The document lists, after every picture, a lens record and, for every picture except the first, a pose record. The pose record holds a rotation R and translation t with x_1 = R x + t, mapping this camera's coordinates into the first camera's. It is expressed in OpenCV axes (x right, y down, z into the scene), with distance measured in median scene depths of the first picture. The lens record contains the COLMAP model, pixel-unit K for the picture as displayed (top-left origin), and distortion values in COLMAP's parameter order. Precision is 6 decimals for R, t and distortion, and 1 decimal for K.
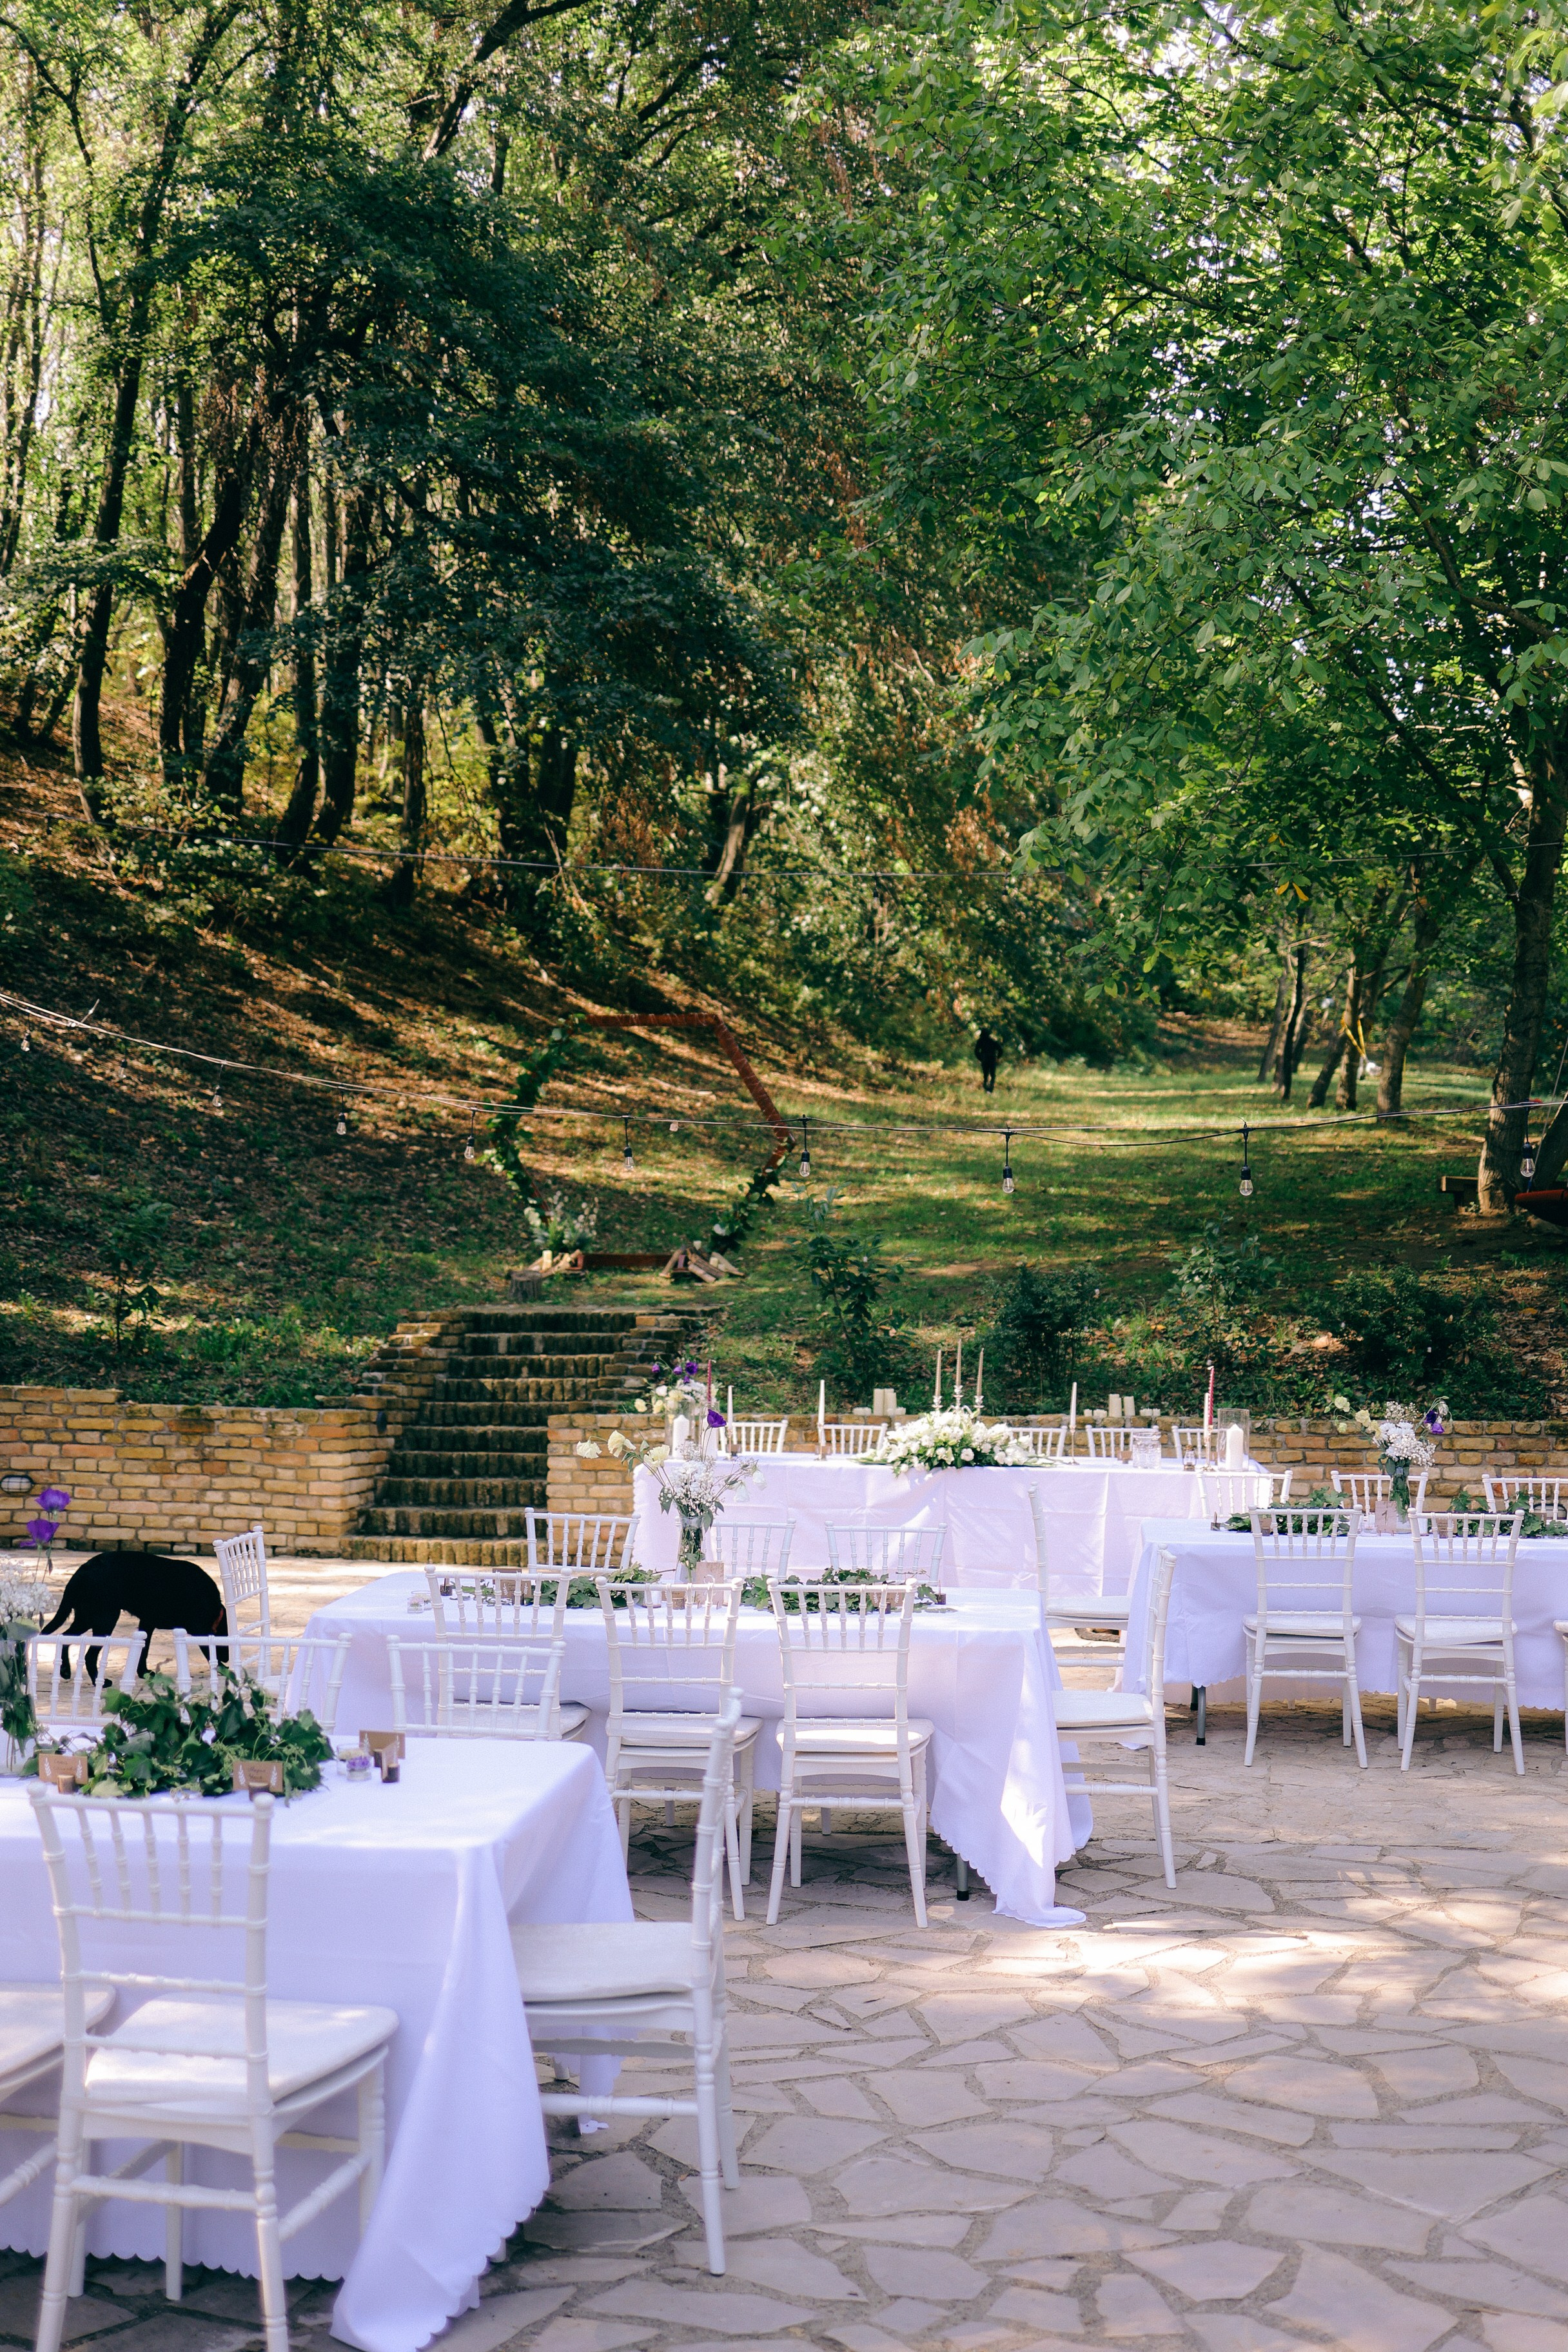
lens RADIAL K [[2311.9, 0, 782.0], [0, 2311.9, 1161.5], [0, 0, 1]] dist [-0.045762, 0.000000]
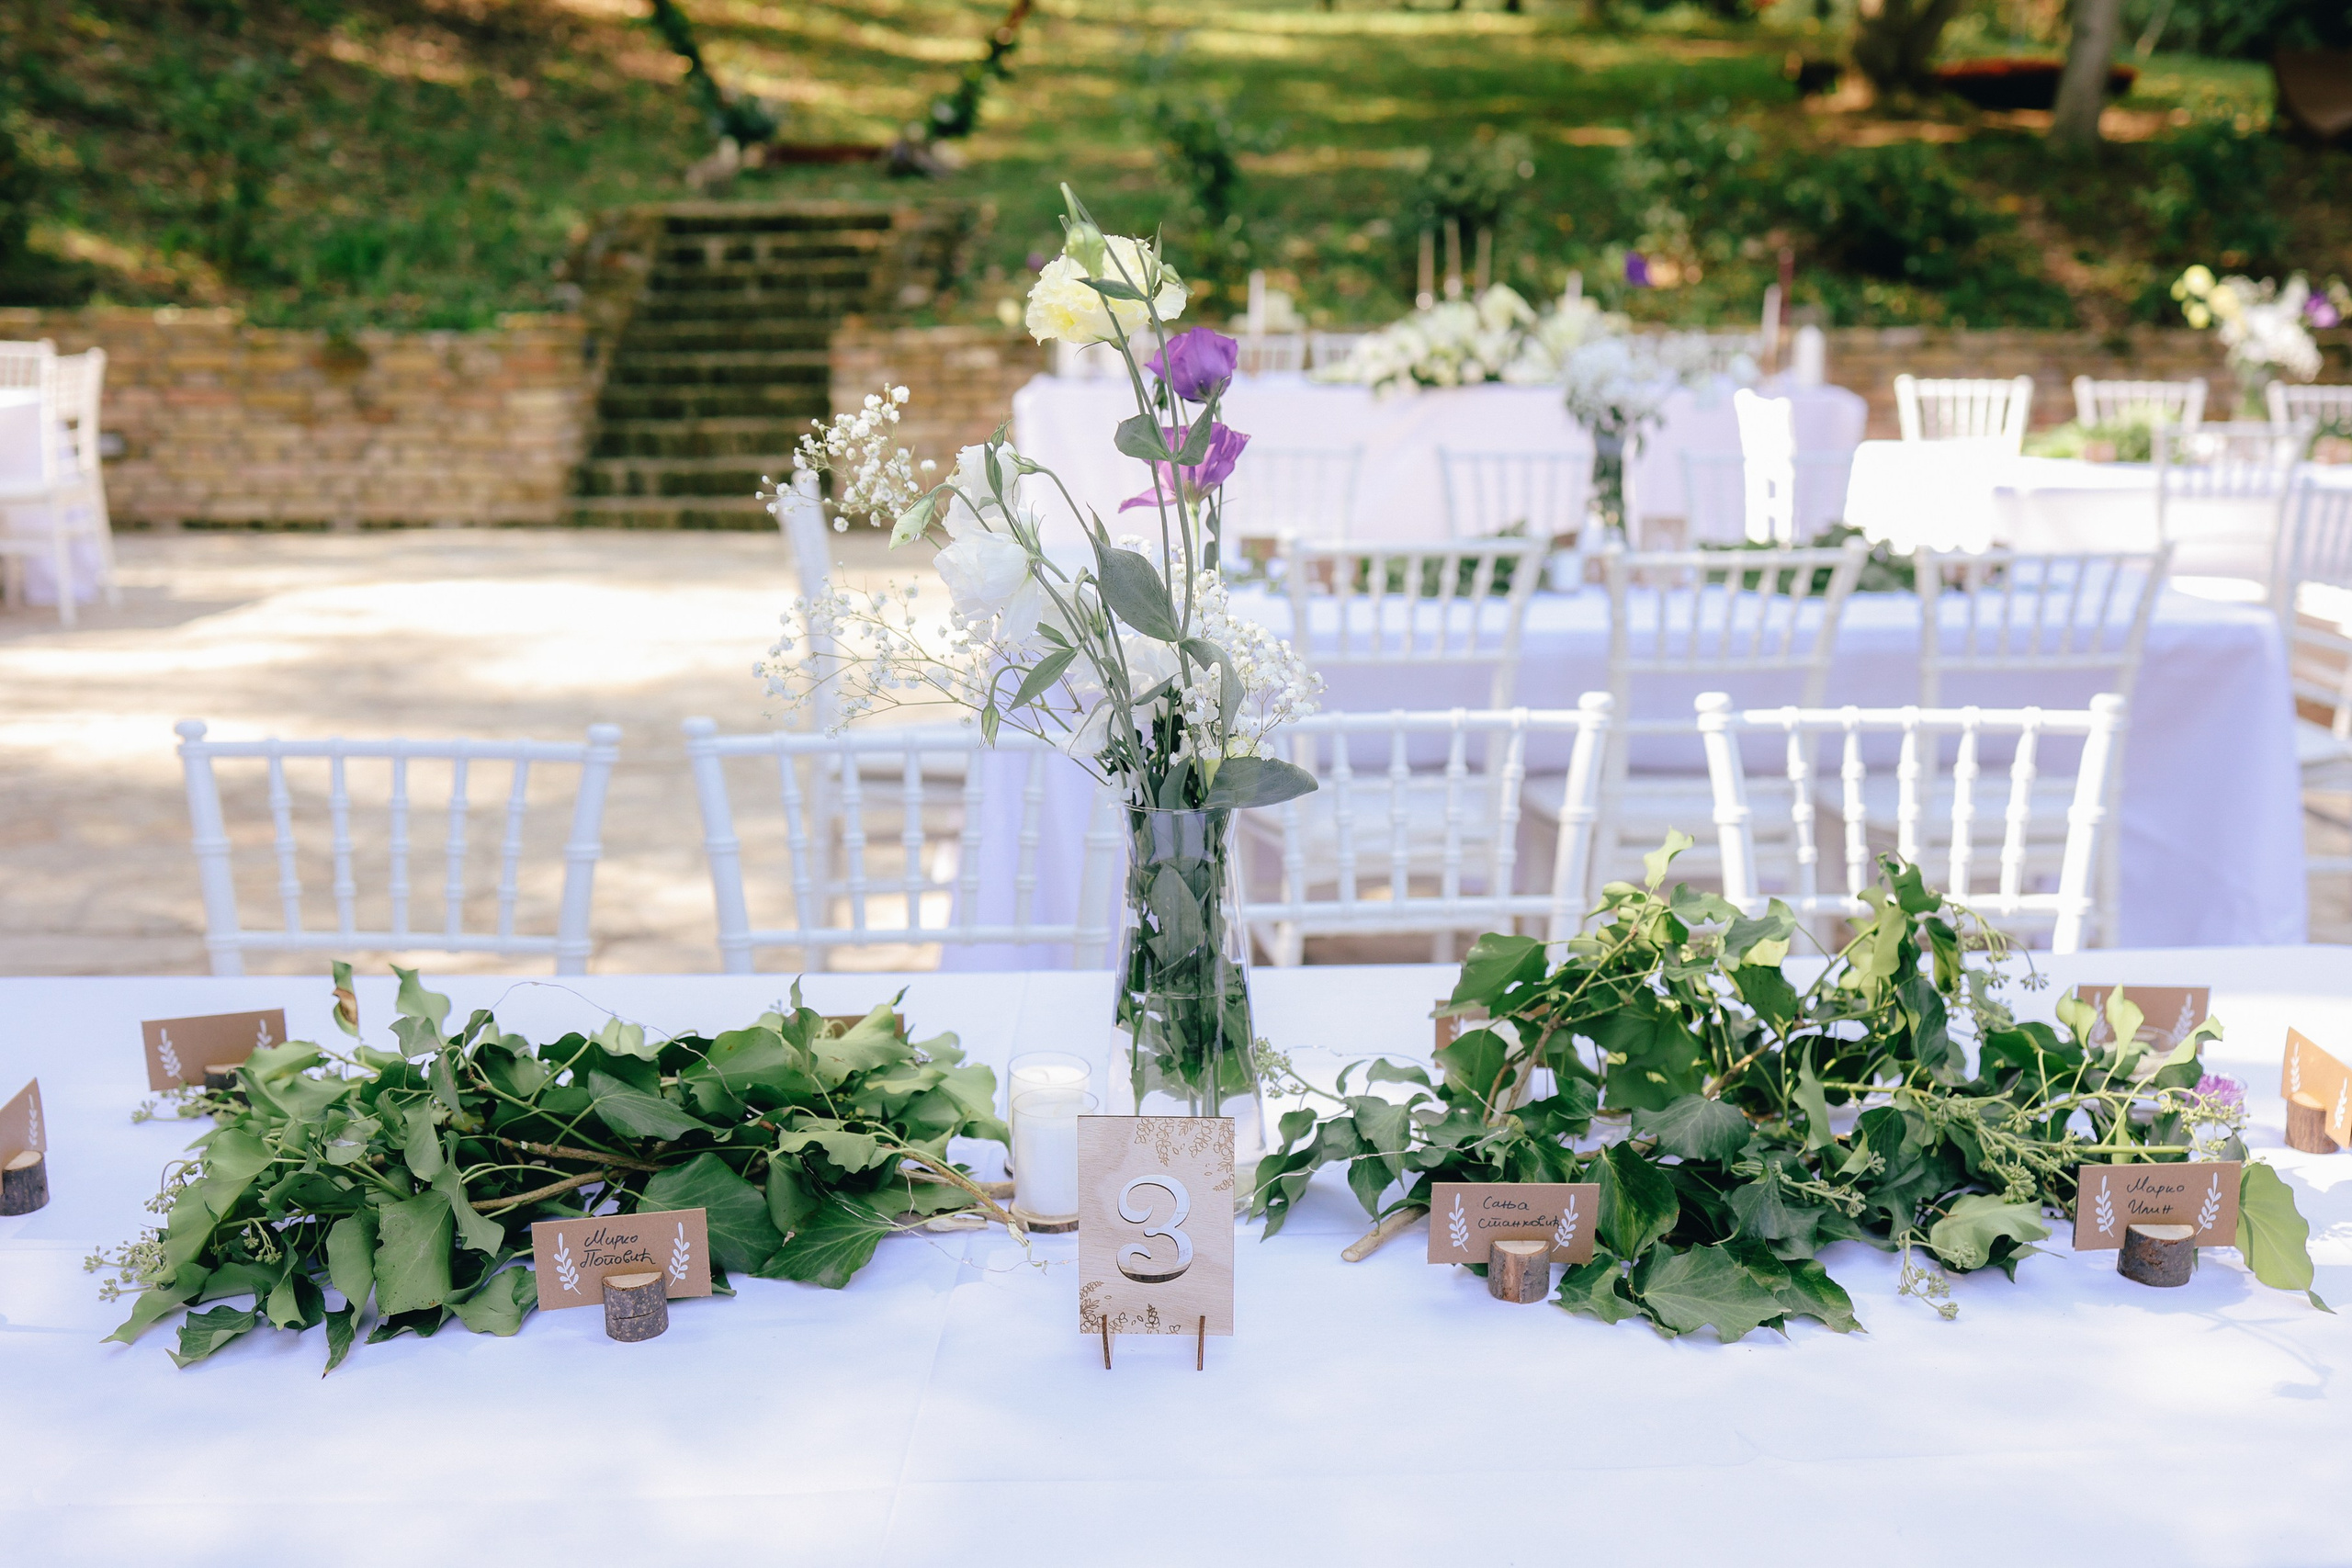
lens RADIAL K [[2311.7, 0, 1174.7], [0, 2311.7, 770.4], [0, 0, 1]] dist [-0.045762, 0.000000]
pose [[0.985485, -0.042710, 0.164303, -0.103636], [-0.004577, 0.960799, 0.277207, 0.030870], [-0.169702, -0.273936, 0.946658, 0.186614]]
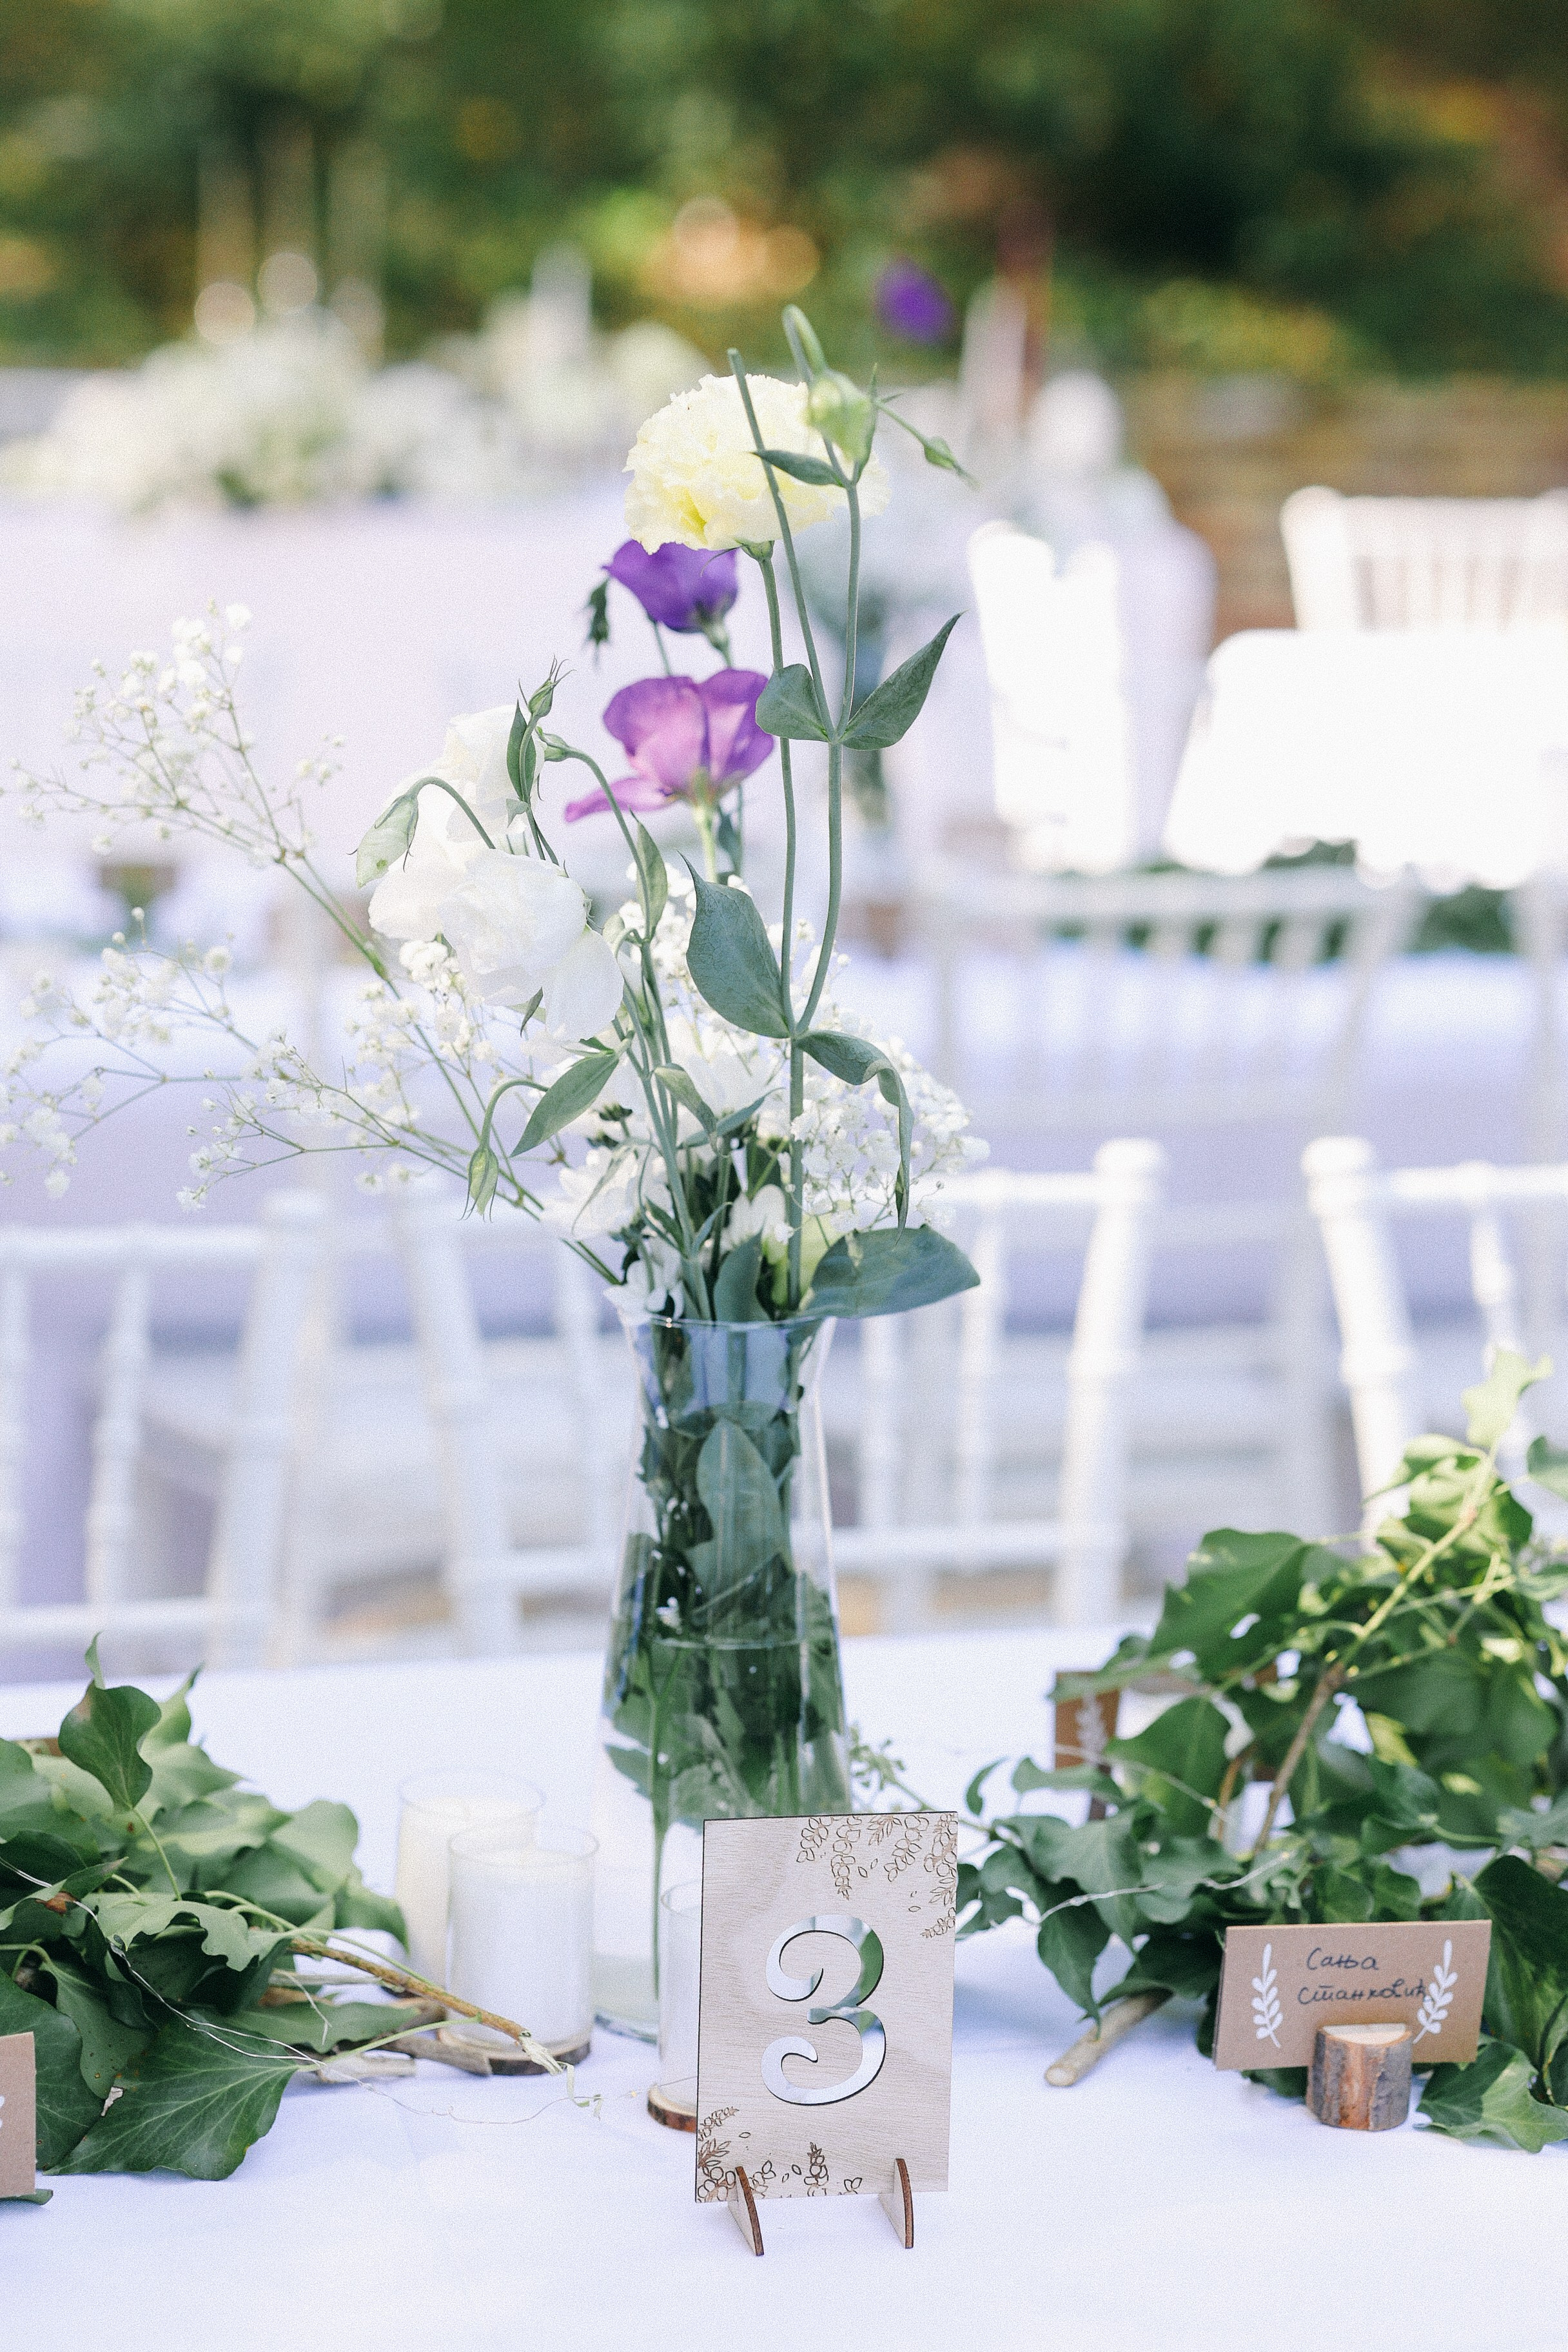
lens RADIAL K [[5530.6, 0, 765.4], [0, 5530.6, 1168.3], [0, 0, 1]] dist [0.482063, 0.000000]
pose [[0.916671, -0.048744, 0.396658, -0.136180], [-0.047799, 0.972037, 0.229912, 0.024931], [-0.396773, -0.229714, 0.888709, 0.160773]]
